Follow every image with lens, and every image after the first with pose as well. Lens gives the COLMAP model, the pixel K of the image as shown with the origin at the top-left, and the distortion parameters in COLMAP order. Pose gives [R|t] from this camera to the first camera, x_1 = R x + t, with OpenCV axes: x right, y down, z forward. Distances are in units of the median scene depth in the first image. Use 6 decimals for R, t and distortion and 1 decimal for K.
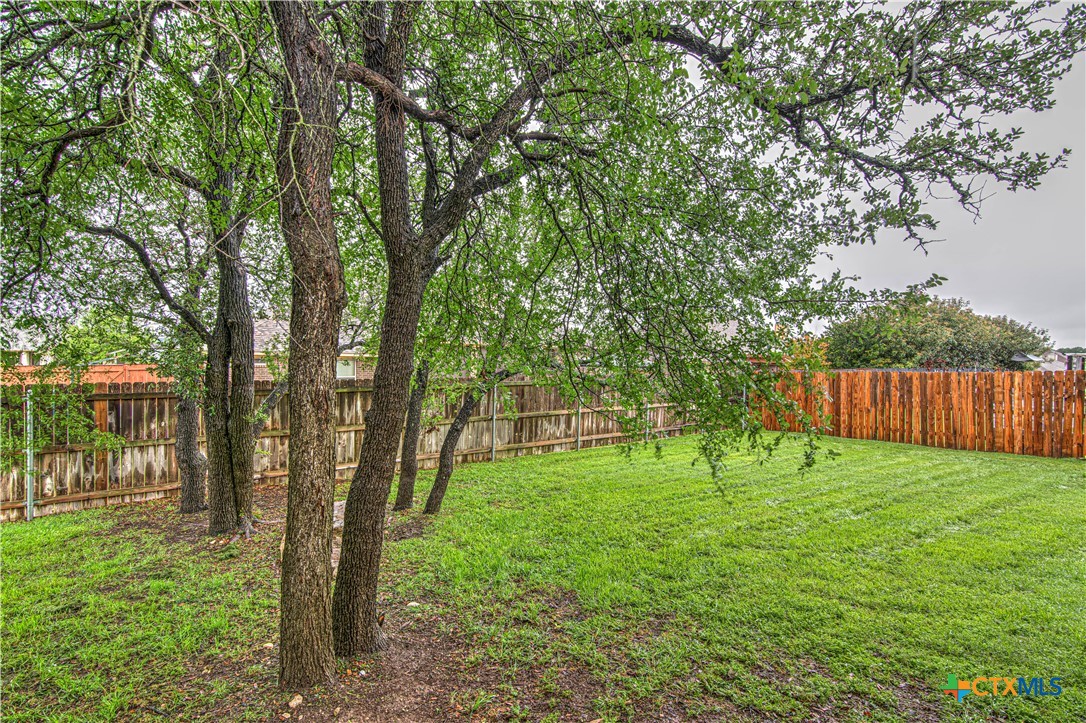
lens RADIAL K [[502.9, 0, 508.3], [0, 502.9, 370.3], [0, 0, 1]] dist [0.015595, 0.000029]
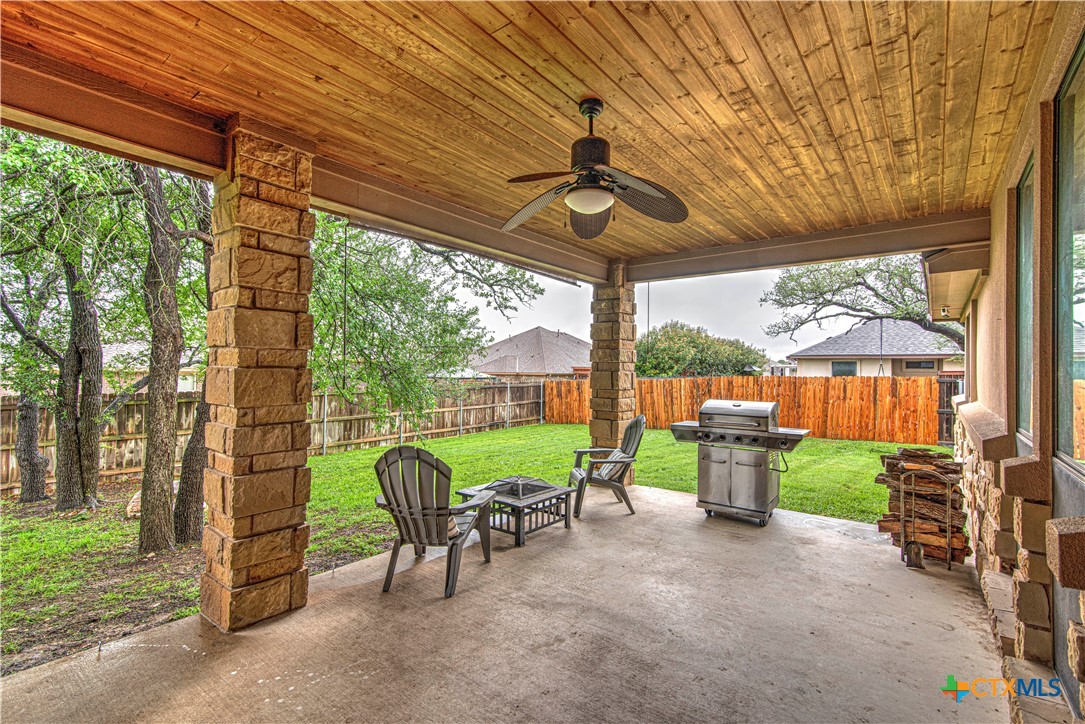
lens RADIAL K [[489.6, 0, 551.0], [0, 489.6, 364.8], [0, 0, 1]] dist [0.009110, -0.000179]
pose [[0.946383, -0.003440, 0.323028, 0.110222], [0.014801, 0.999355, -0.032719, 0.004597], [-0.322707, 0.035746, 0.945824, -0.341033]]
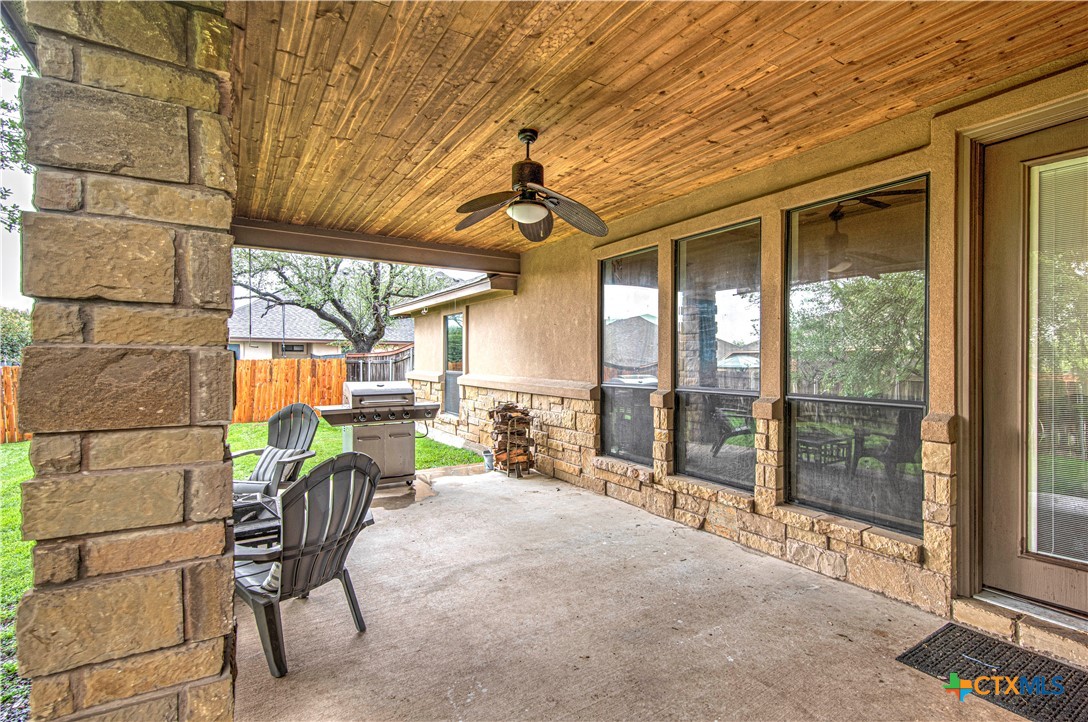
lens RADIAL K [[512.3, 0, 544.0], [0, 512.3, 361.0], [0, 0, 1]] dist [0.019452, 0.000027]
pose [[0.029890, -0.023113, 0.999286, -0.108395], [0.026774, 0.999392, 0.022315, -0.002273], [-0.999195, 0.026087, 0.030490, -0.130686]]
